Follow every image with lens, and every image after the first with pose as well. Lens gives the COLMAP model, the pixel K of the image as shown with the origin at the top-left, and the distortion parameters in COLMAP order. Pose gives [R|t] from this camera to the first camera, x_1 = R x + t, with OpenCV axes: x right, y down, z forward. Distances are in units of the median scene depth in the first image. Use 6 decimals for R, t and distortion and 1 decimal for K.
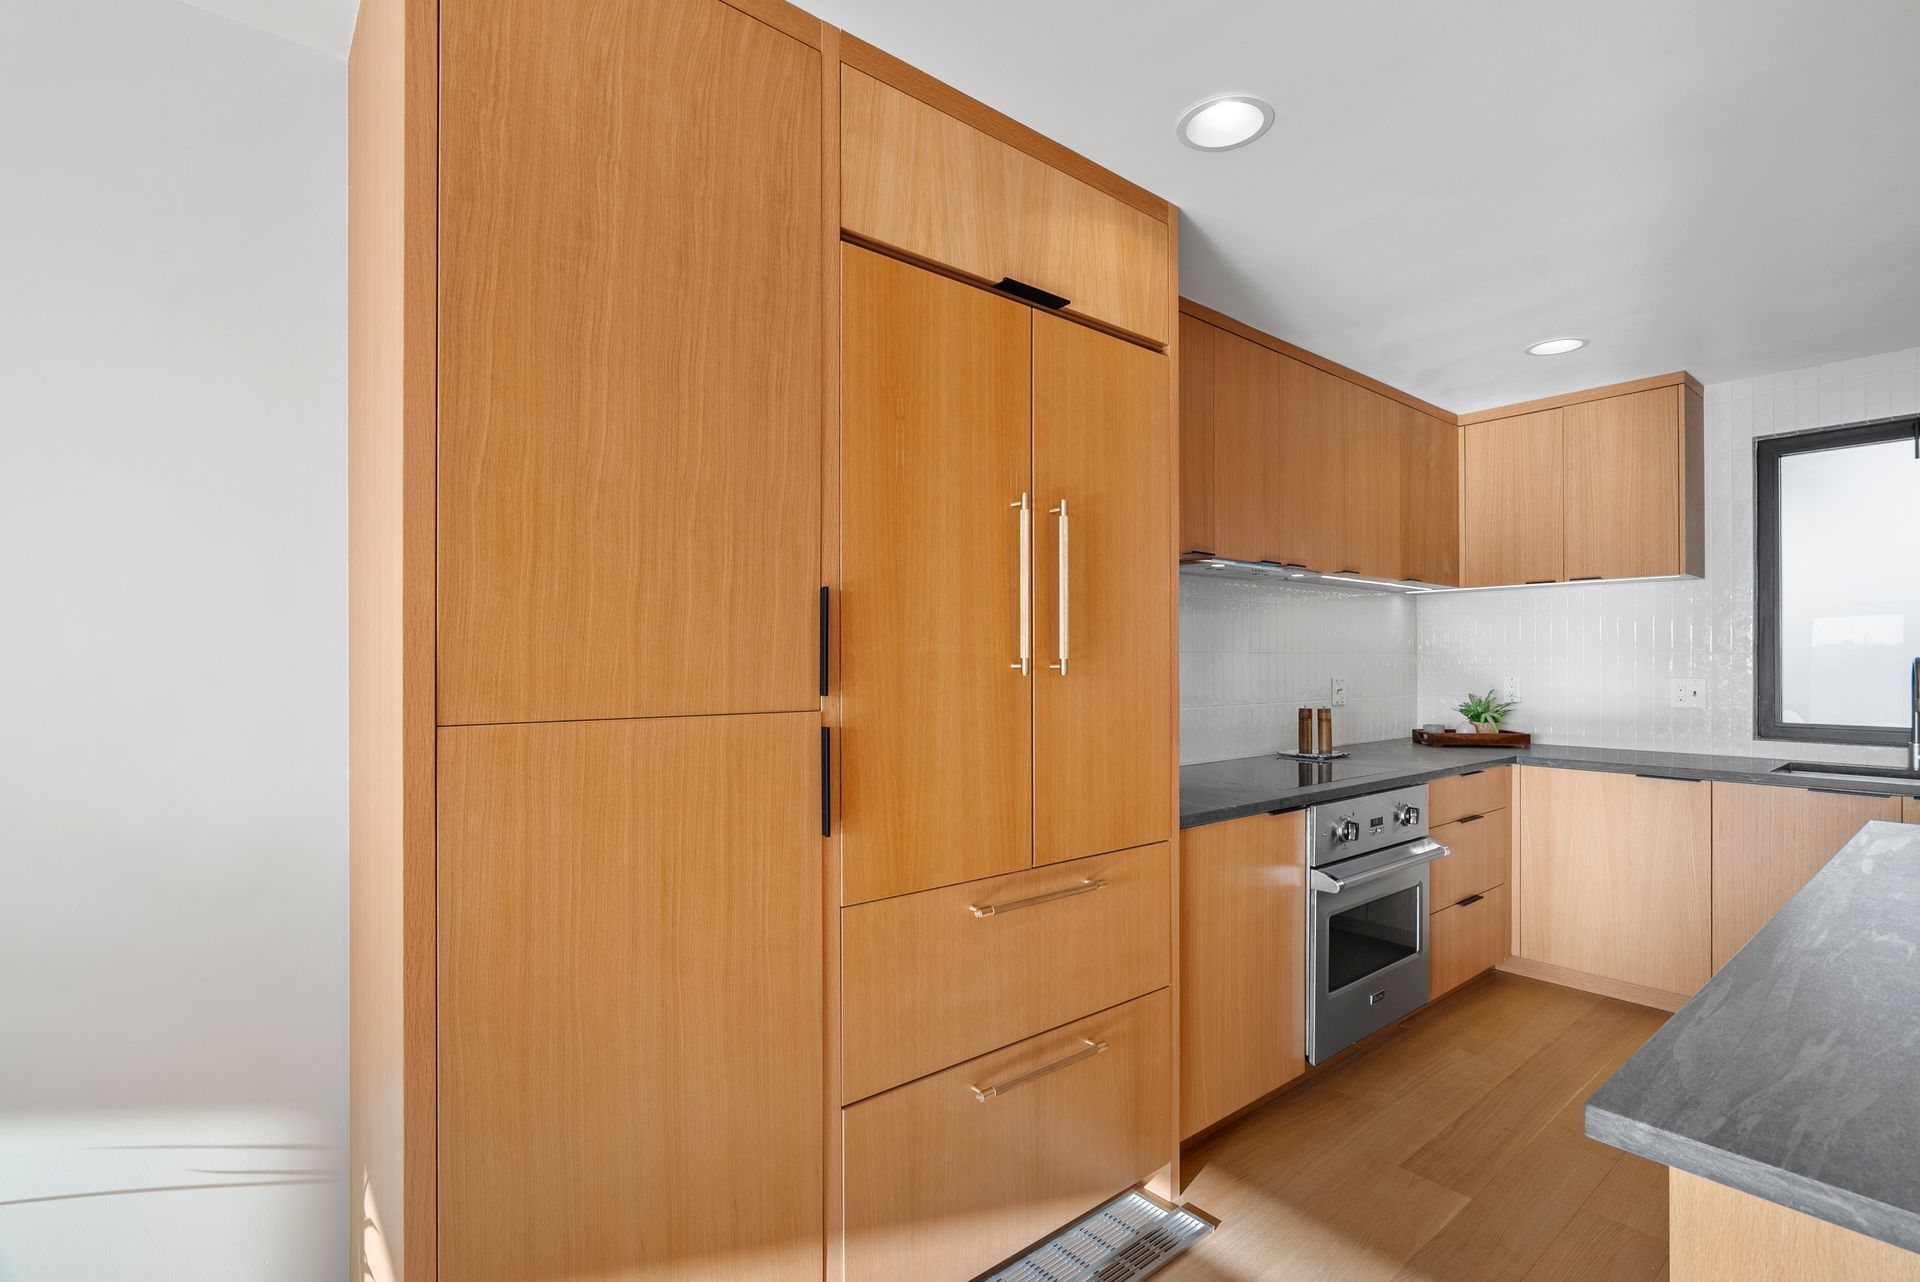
lens RADIAL K [[873.7, 0, 963.2], [0, 873.7, 660.5], [0, 0, 1]] dist [-0.009924, 0.003478]
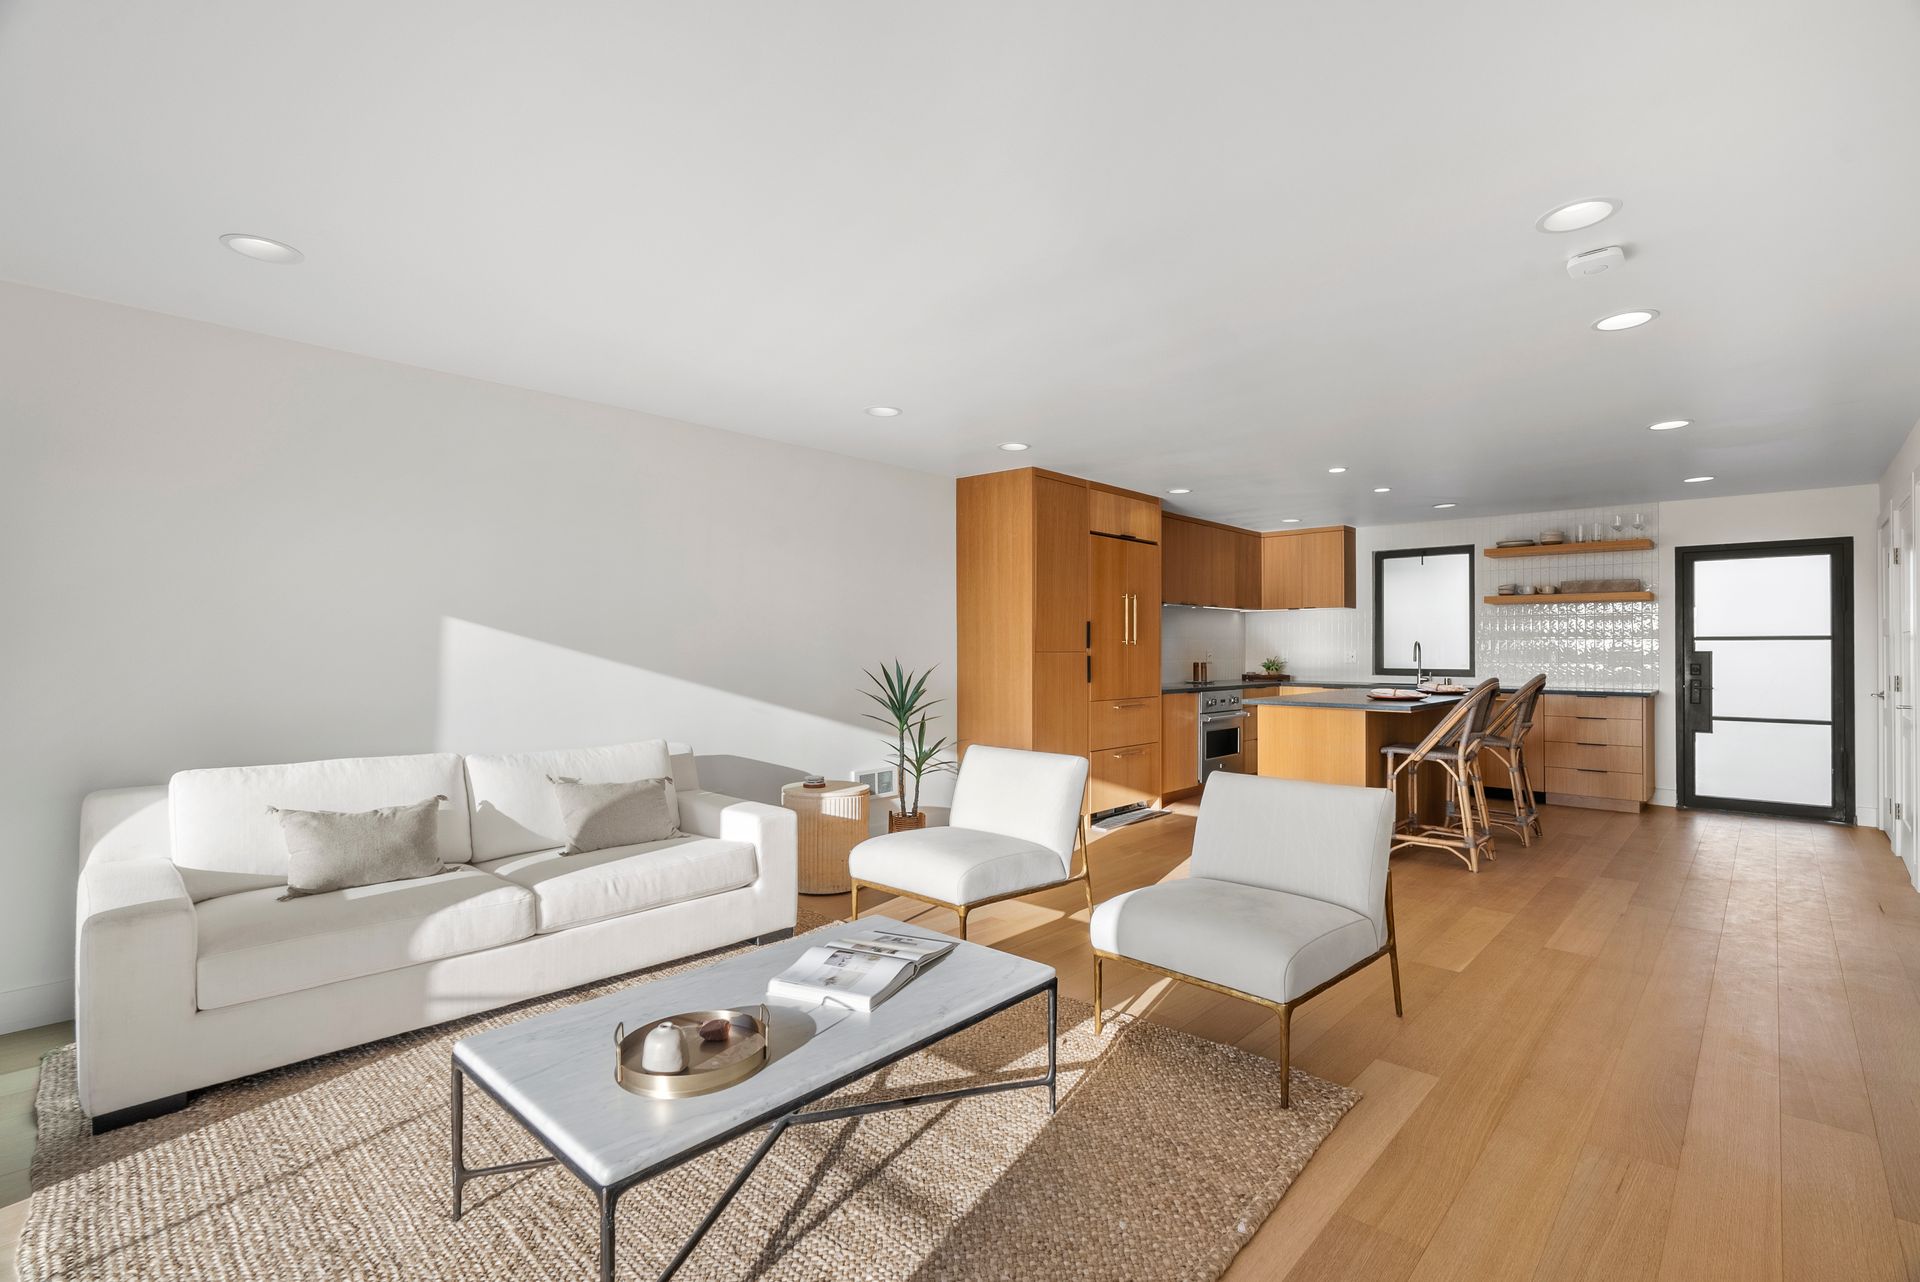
lens RADIAL K [[872.5, 0, 975.7], [0, 872.5, 640.4], [0, 0, 1]] dist [-0.008488, 0.003294]
pose [[0.990036, 0.004571, 0.140738, -1.049069], [-0.003536, 0.999965, -0.007603, 0.030117], [-0.140768, 0.007030, 0.990018, -2.472531]]
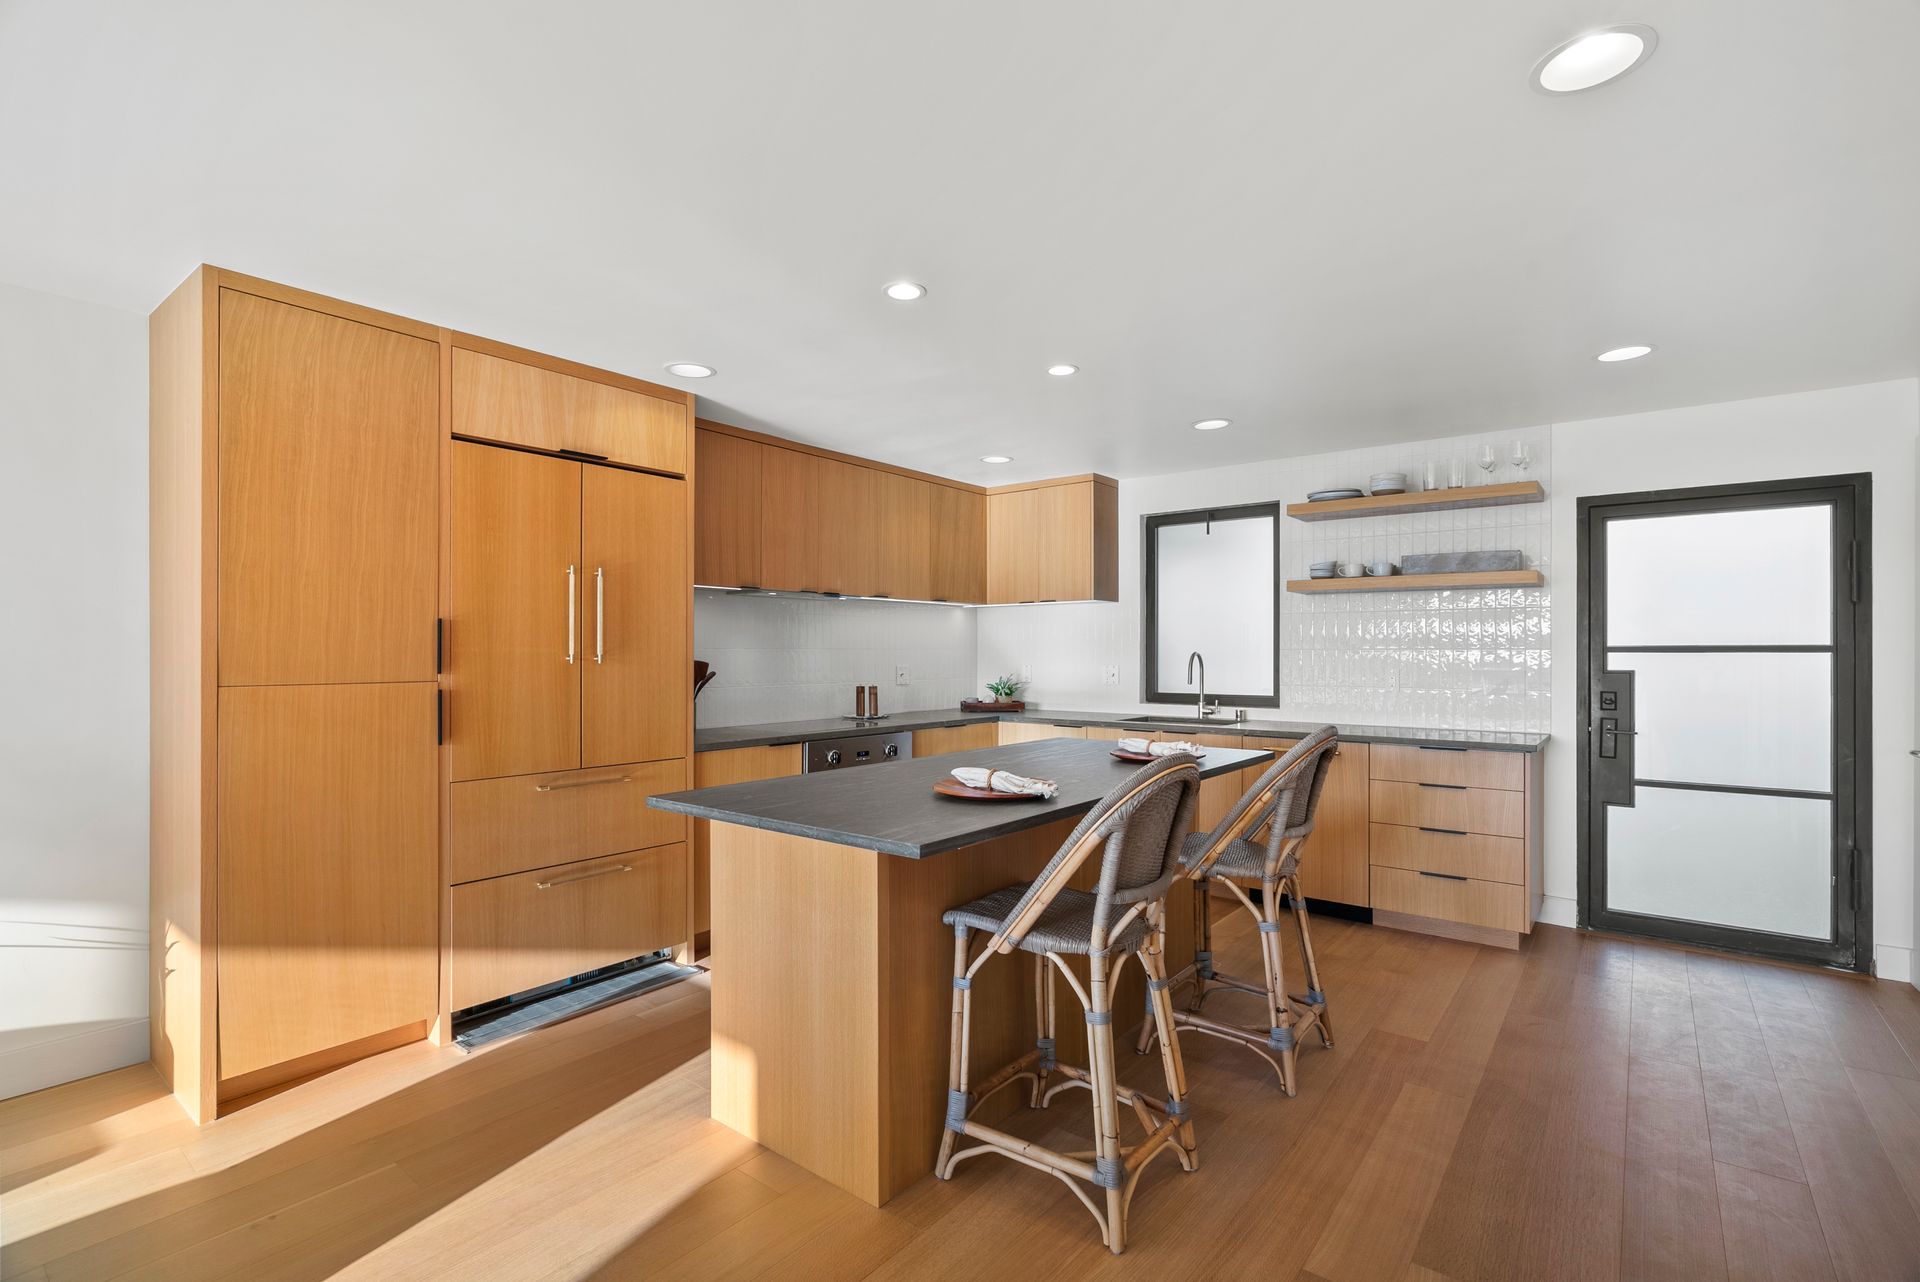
lens RADIAL K [[873.7, 0, 975.1], [0, 873.7, 651.9], [0, 0, 1]] dist [-0.009924, 0.003478]
pose [[0.974161, 0.001274, 0.225851, 0.479873], [-0.001512, 0.999998, 0.000883, -0.010631], [-0.225849, -0.001202, 0.974161, -0.990075]]
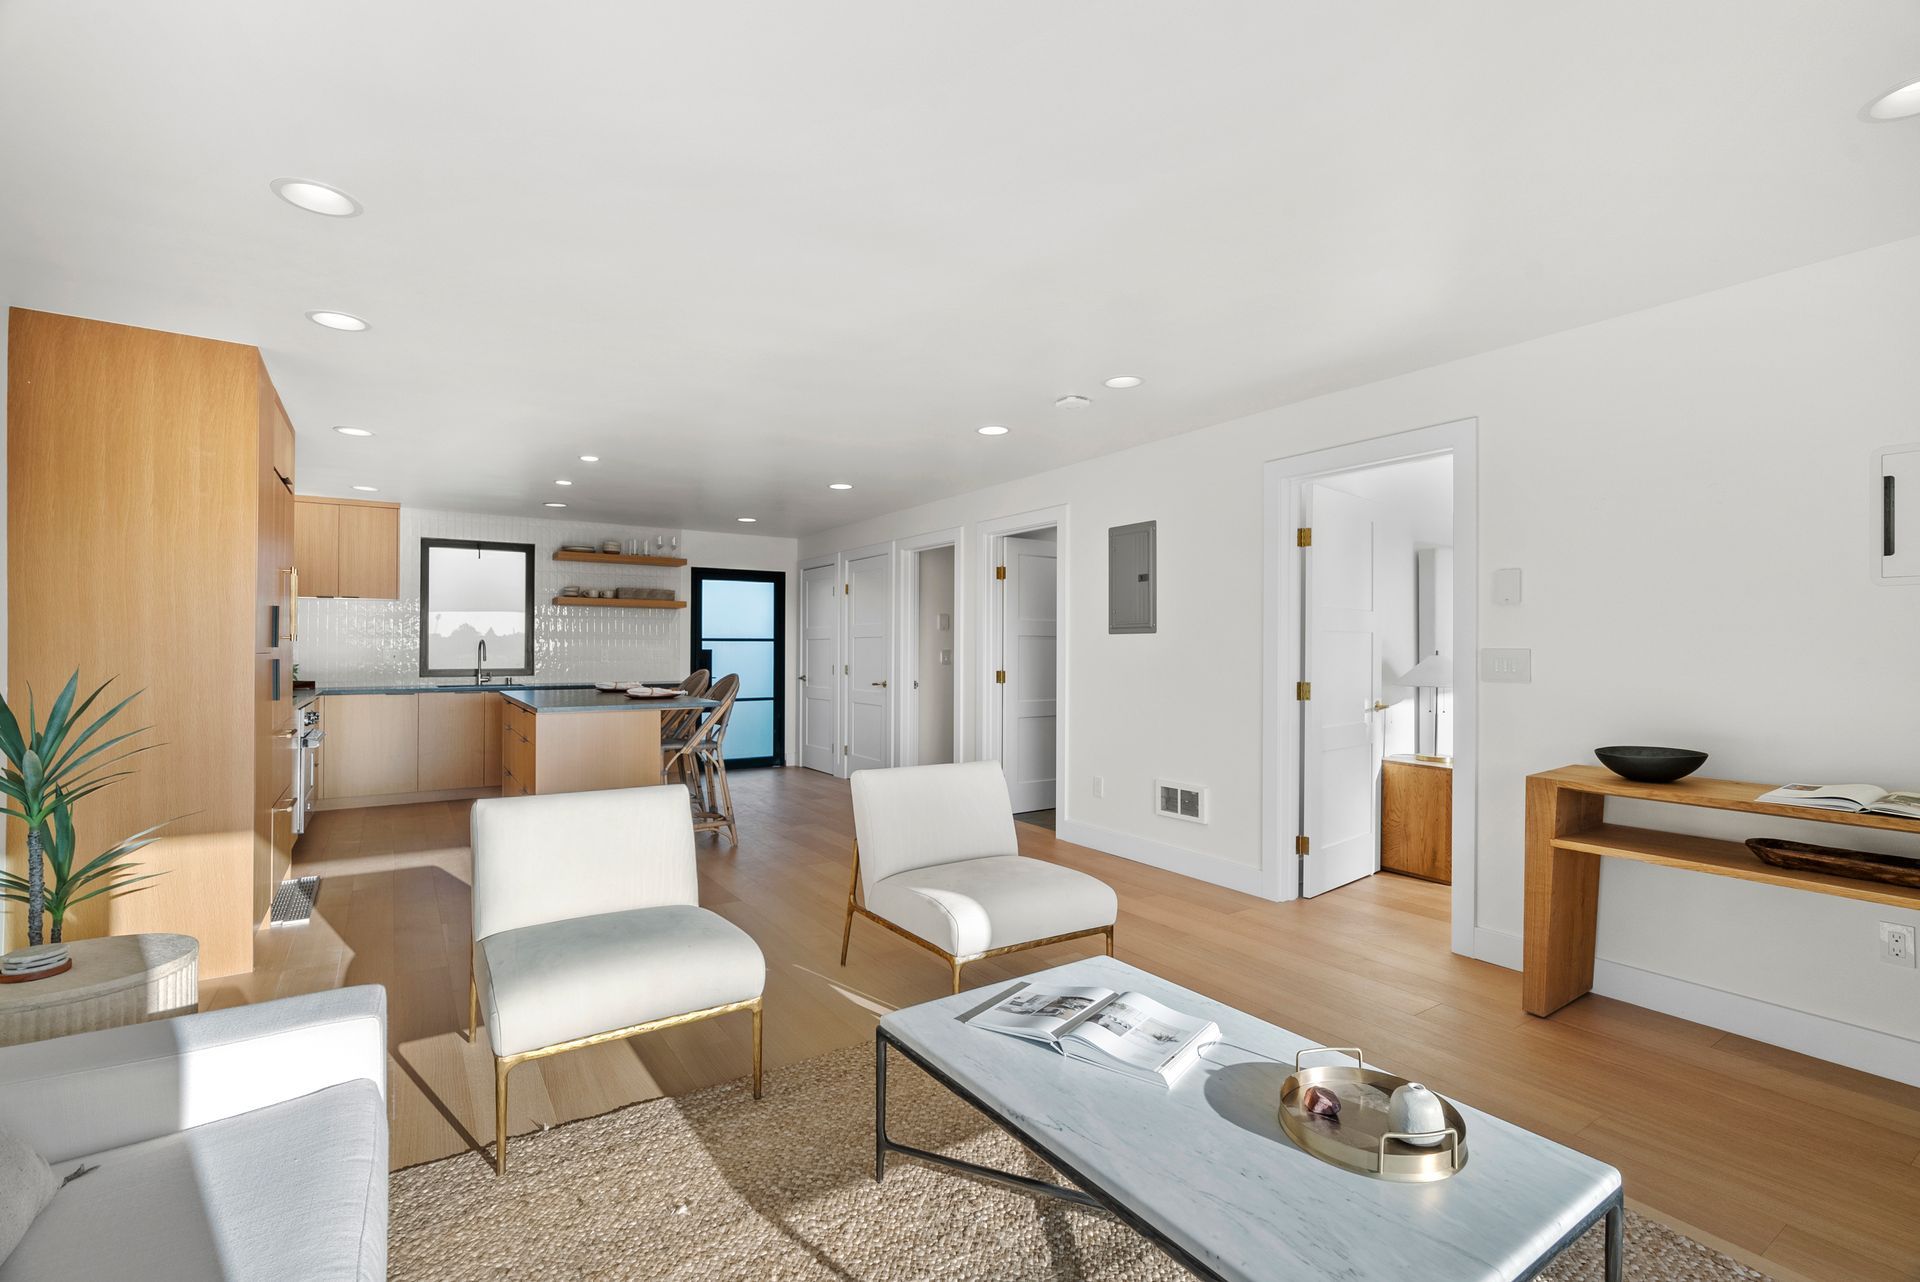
lens RADIAL K [[873.7, 0, 961.4], [0, 873.7, 648.3], [0, 0, 1]] dist [-0.009924, 0.003478]
pose [[0.104024, 0.001303, 0.994574, -2.142403], [-0.002779, 0.999996, -0.001020, 0.031872], [-0.994571, -0.002658, 0.104028, -1.096447]]
